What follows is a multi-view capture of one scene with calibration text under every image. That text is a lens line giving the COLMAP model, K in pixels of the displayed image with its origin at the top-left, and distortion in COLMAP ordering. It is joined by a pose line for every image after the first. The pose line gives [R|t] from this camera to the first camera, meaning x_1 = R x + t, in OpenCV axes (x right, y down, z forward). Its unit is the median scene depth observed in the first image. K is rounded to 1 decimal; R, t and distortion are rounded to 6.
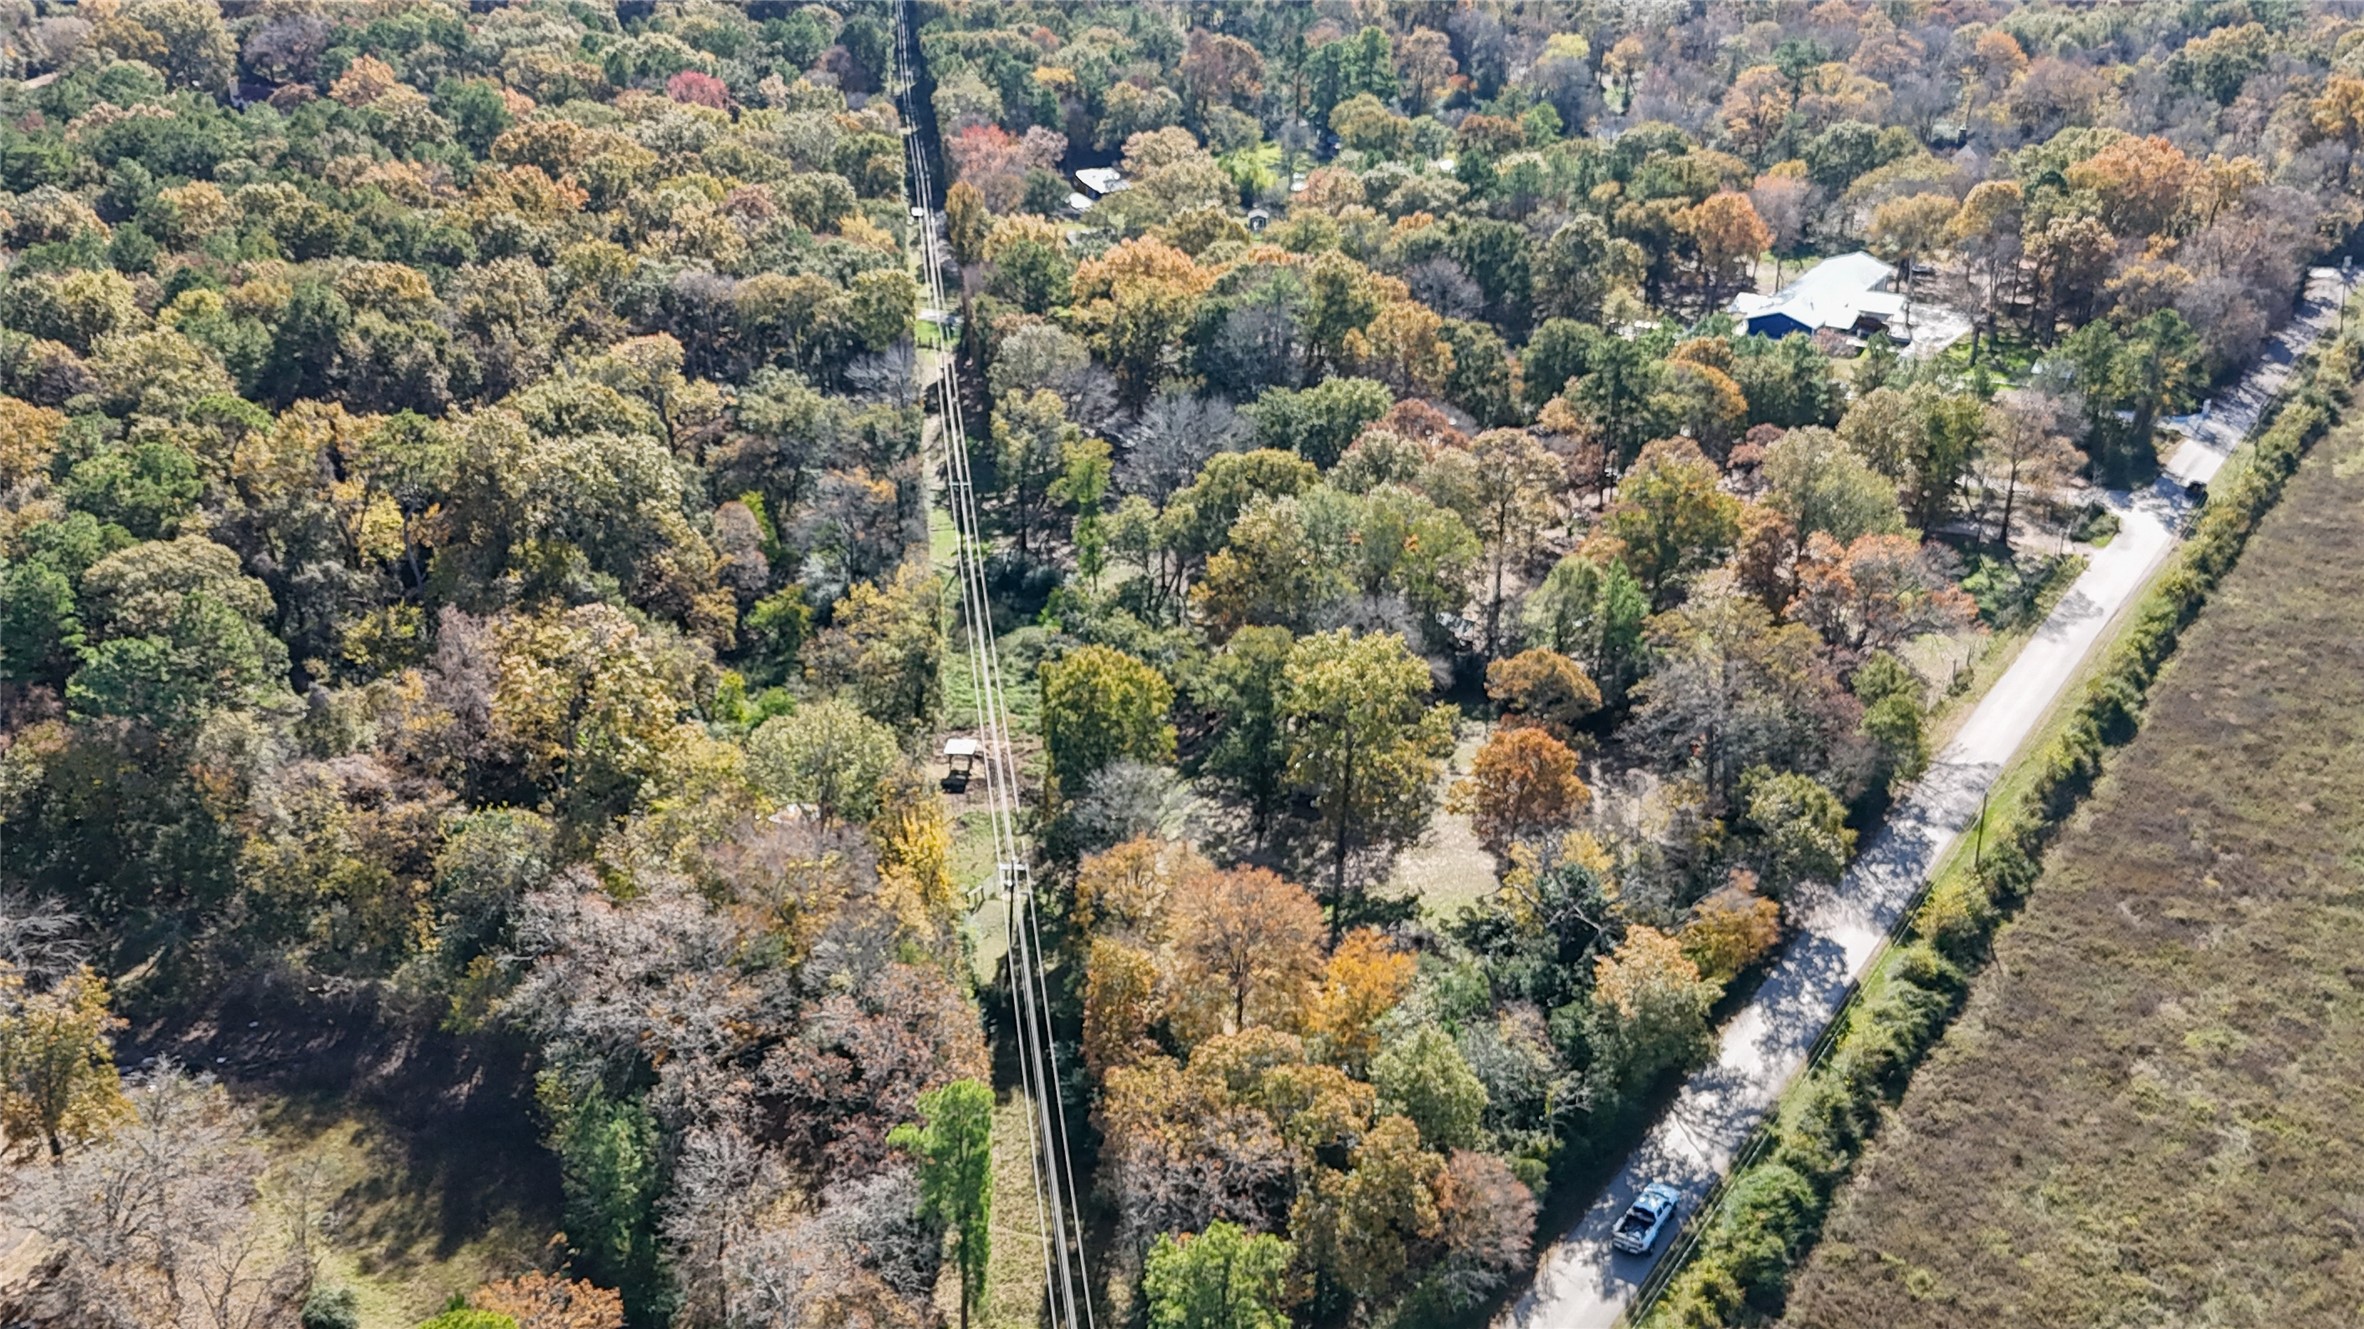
lens RADIAL K [[2376.0, 0, 1176.5], [0, 2376.0, 683.5], [0, 0, 1]] dist [0.051192, 0.000000]
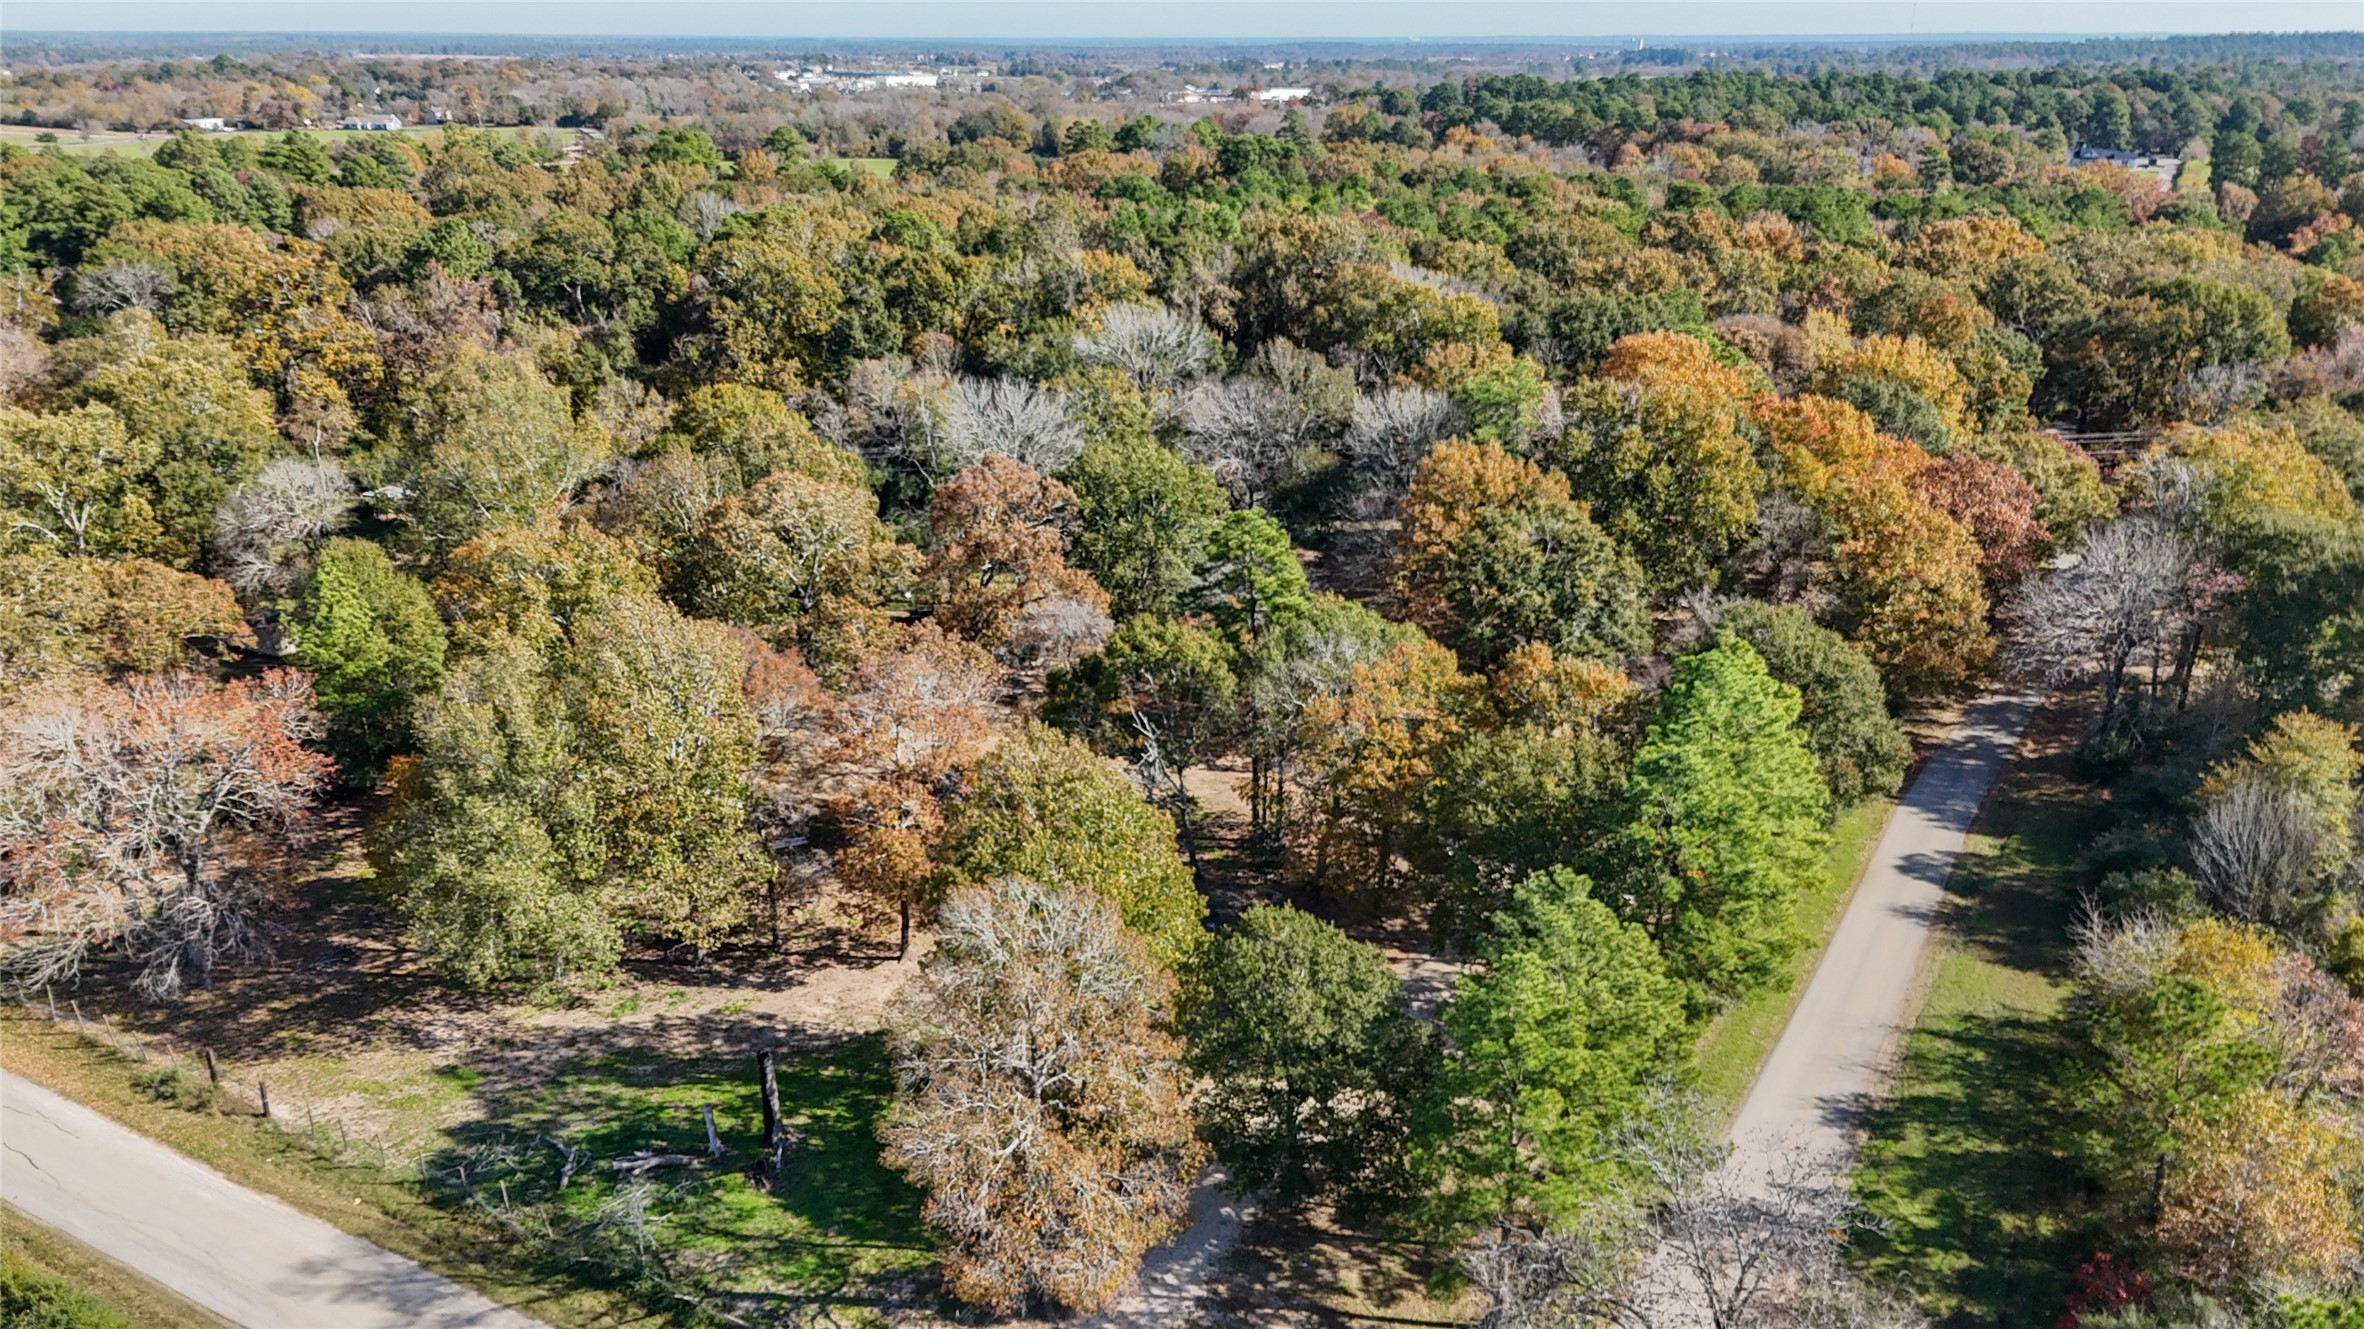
lens RADIAL K [[1729.8, 0, 1183.2], [0, 1729.8, 673.1], [0, 0, 1]] dist [0.066437, -0.060196]
pose [[0.055683, 0.344732, -0.937048, 0.622562], [-0.412776, 0.862495, 0.292776, -0.249516], [0.909129, 0.370488, 0.190323, 1.060169]]
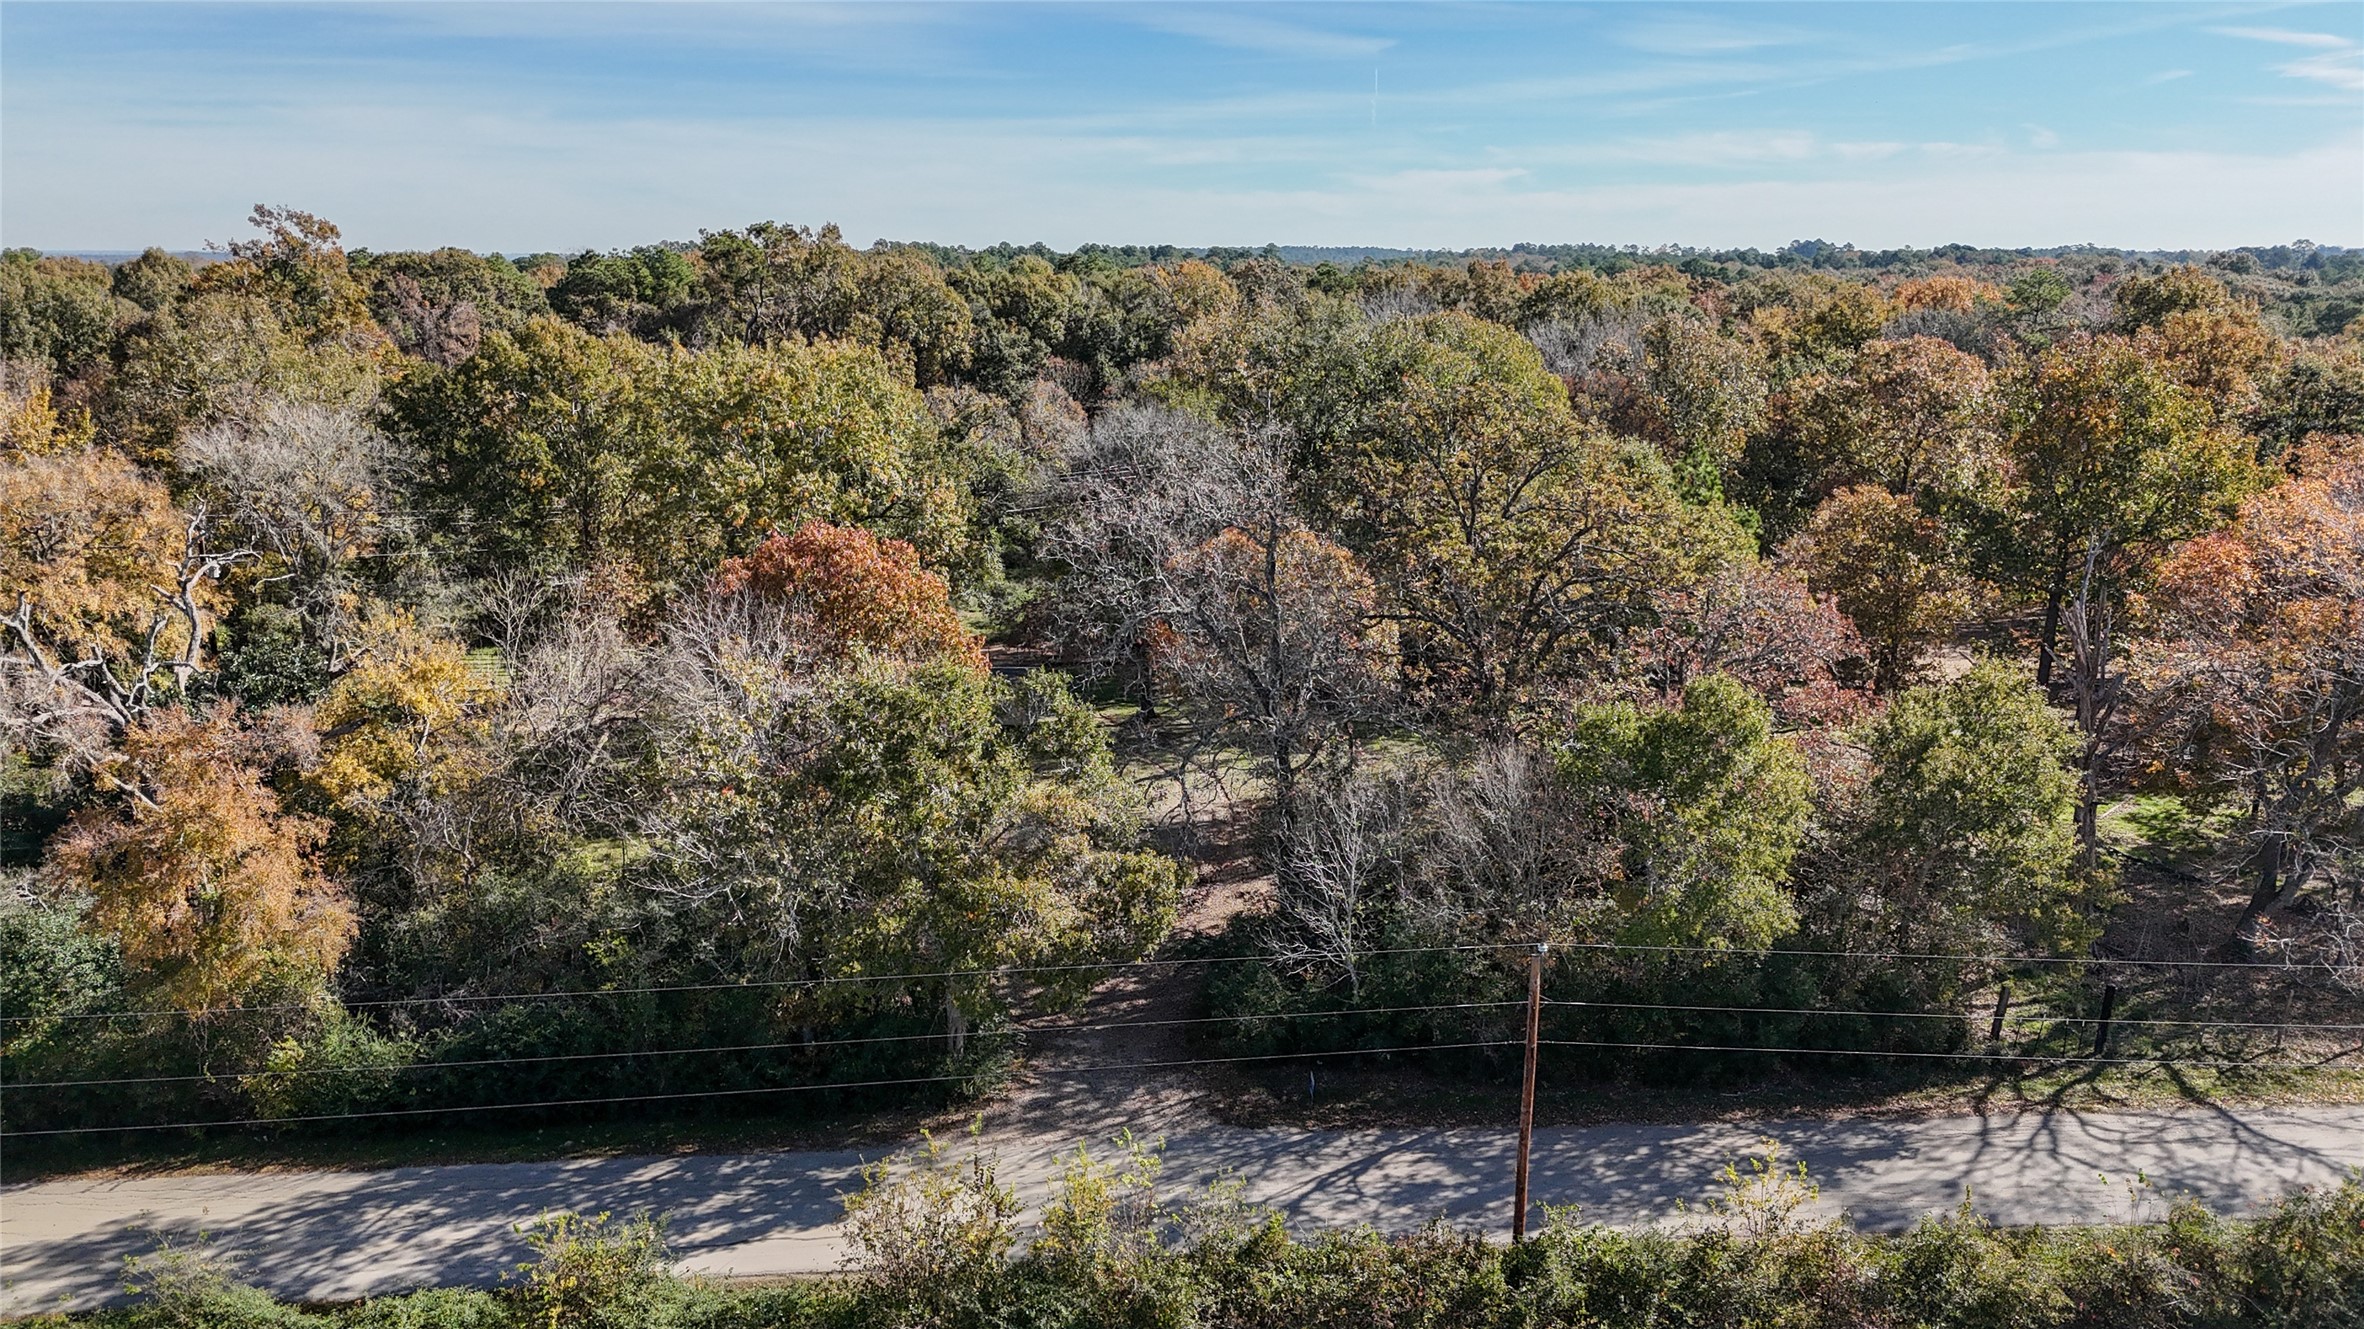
lens RADIAL K [[1729.8, 0, 1173.5], [0, 1729.8, 669.3], [0, 0, 1]] dist [0.066437, -0.060196]
pose [[0.598781, 0.189716, -0.778119, 0.365760], [-0.337757, 0.940737, -0.030548, 0.028537], [0.726210, 0.281107, 0.627373, 0.682785]]
